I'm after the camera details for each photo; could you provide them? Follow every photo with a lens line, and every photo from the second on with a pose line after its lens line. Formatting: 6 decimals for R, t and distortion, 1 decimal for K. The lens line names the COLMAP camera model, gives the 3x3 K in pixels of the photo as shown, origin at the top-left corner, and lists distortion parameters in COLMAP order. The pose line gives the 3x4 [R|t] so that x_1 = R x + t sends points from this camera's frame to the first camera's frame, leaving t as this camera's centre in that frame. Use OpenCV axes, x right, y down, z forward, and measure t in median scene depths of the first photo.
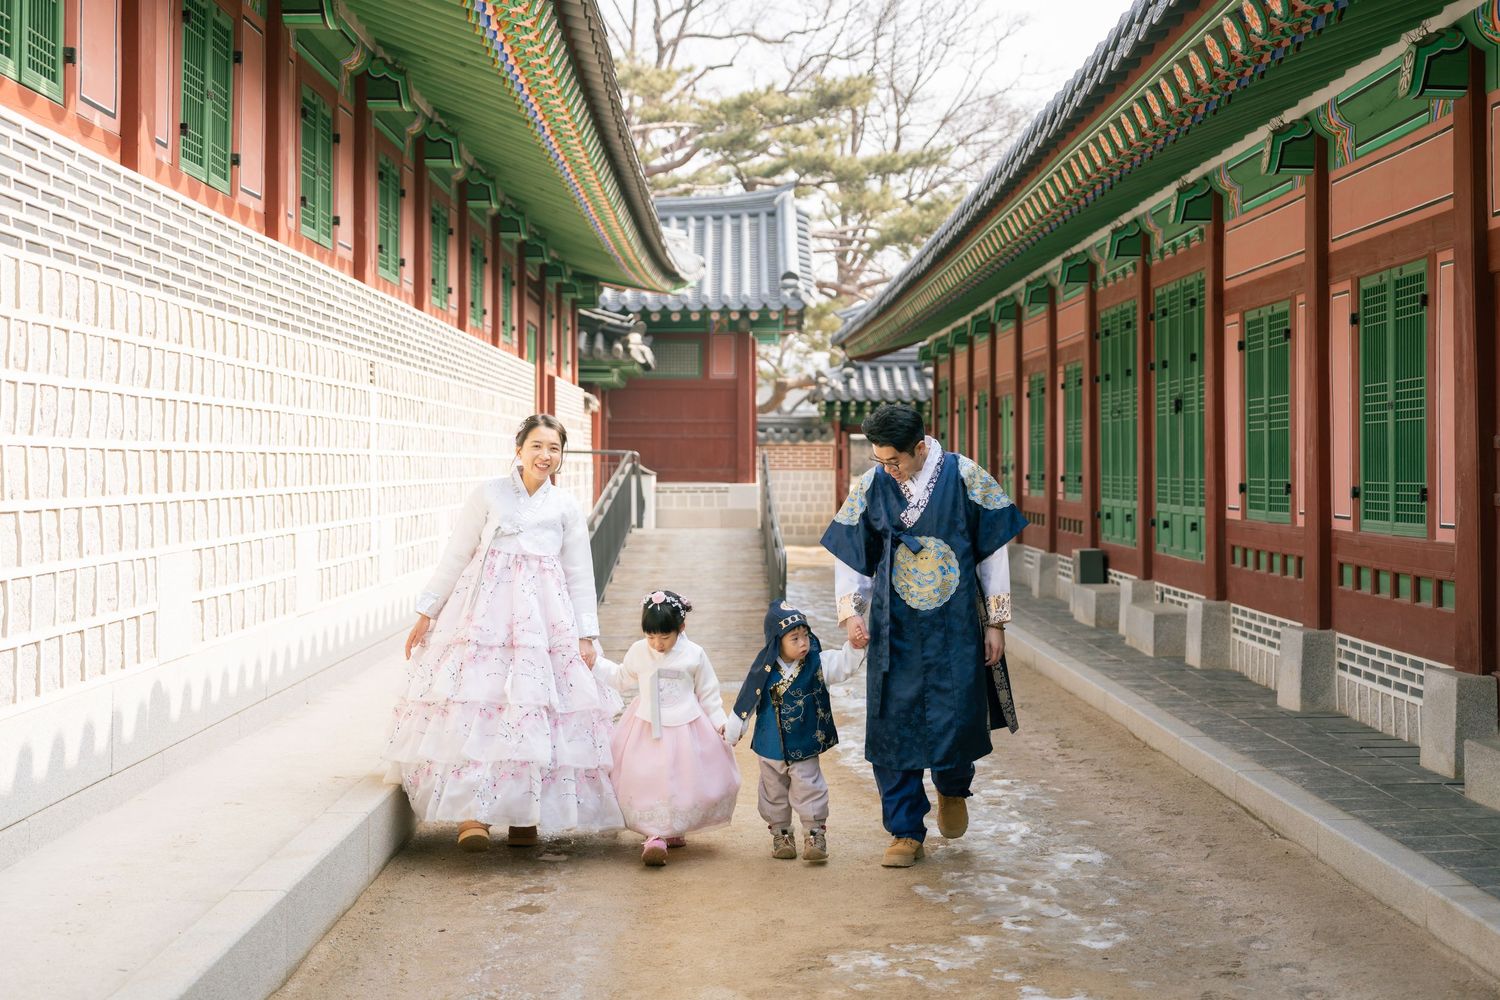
lens RADIAL K [[2121.3, 0, 853.3], [0, 2121.3, 465.0], [0, 0, 1]] dist [0.028036, 0.000000]
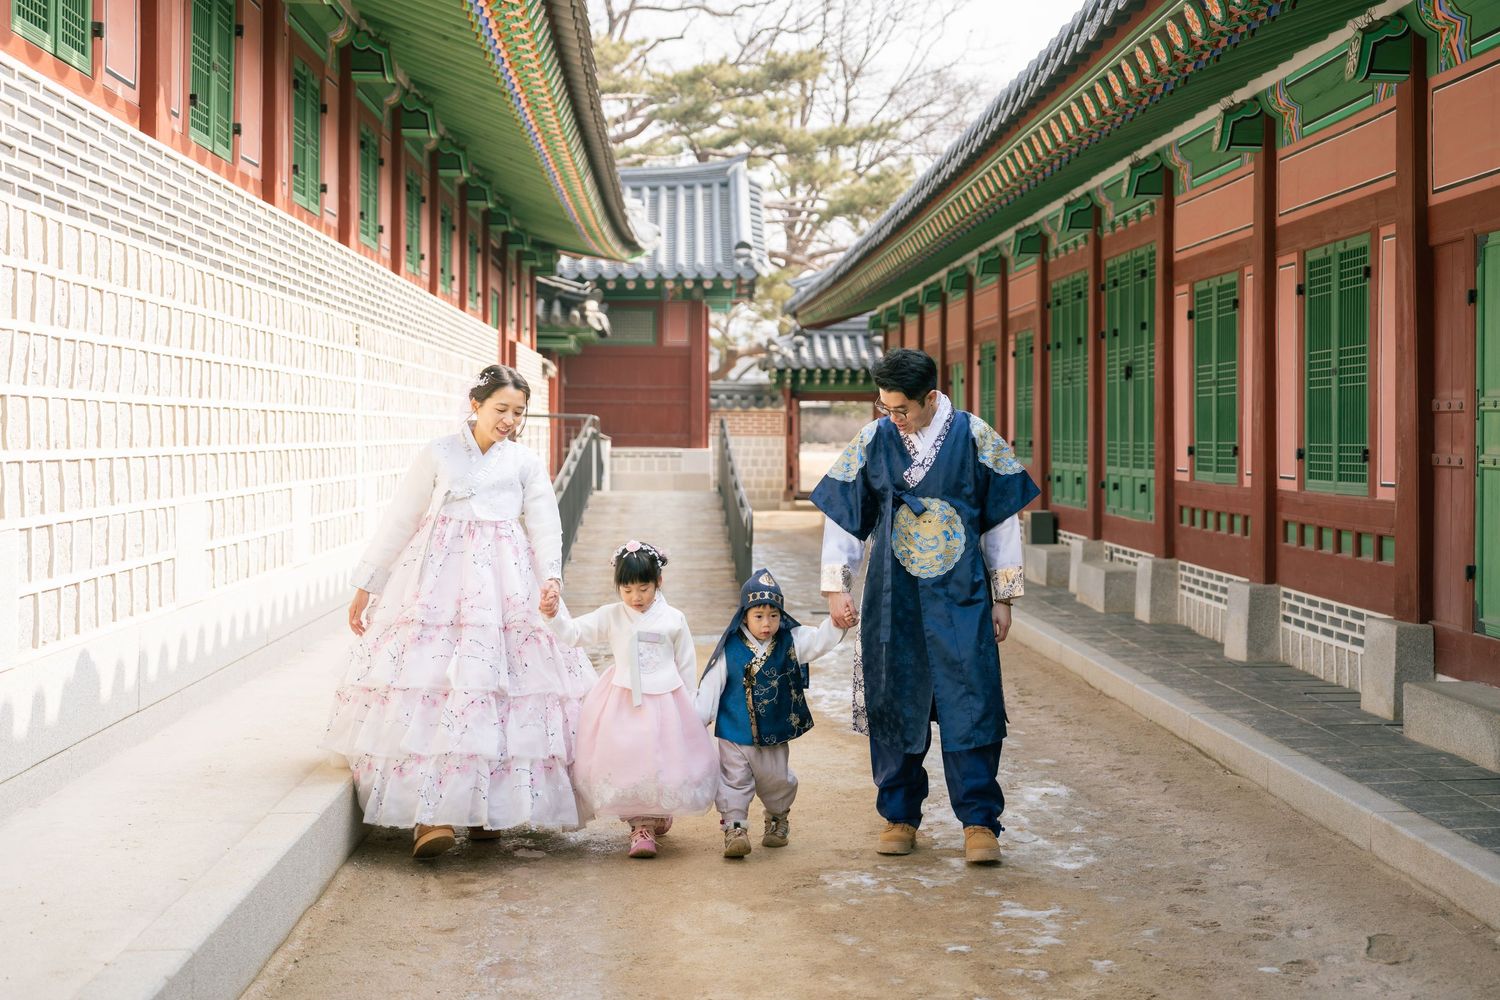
lens RADIAL K [[2107.9, 0, 856.7], [0, 2107.9, 453.7], [0, 0, 1]] dist [0.028642, 0.000000]
pose [[0.999493, 0.004162, 0.031552, -0.015476], [-0.004442, 0.999951, 0.008821, 0.004101], [-0.031514, -0.008956, 0.999463, -0.037639]]
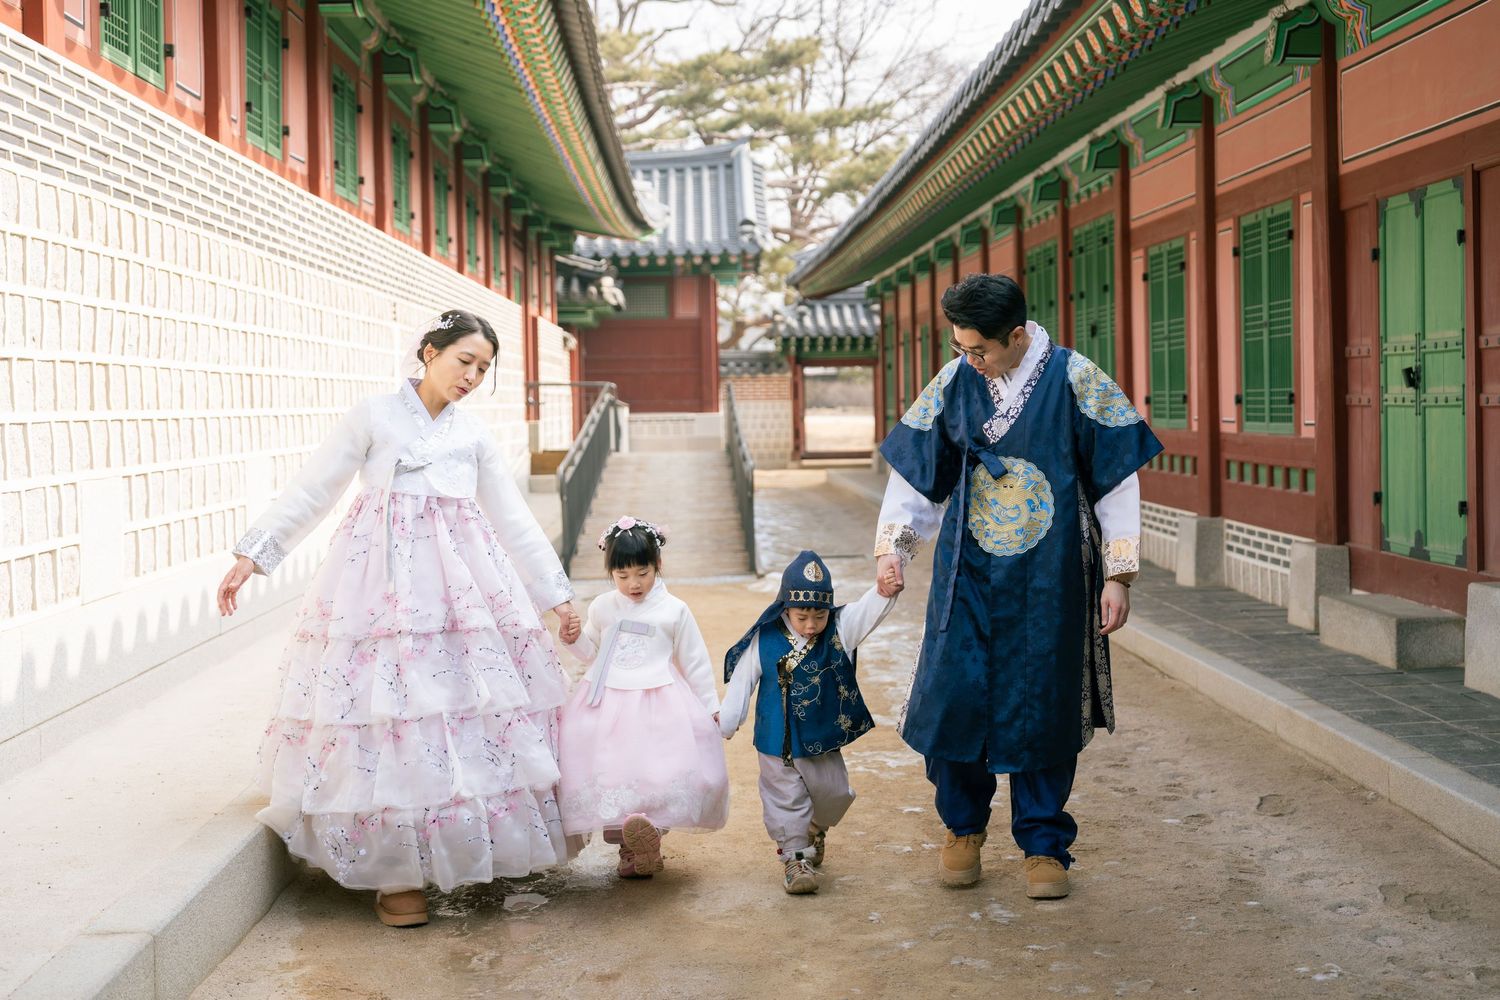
lens RADIAL K [[2030.7, 0, 825.6], [0, 2030.7, 461.9], [0, 0, 1]] dist [0.033049, 0.000000]
pose [[0.999816, -0.016596, 0.009592, -0.003542], [0.016313, 0.999452, 0.028796, 0.010256], [-0.010065, -0.028634, 0.999539, -0.114001]]
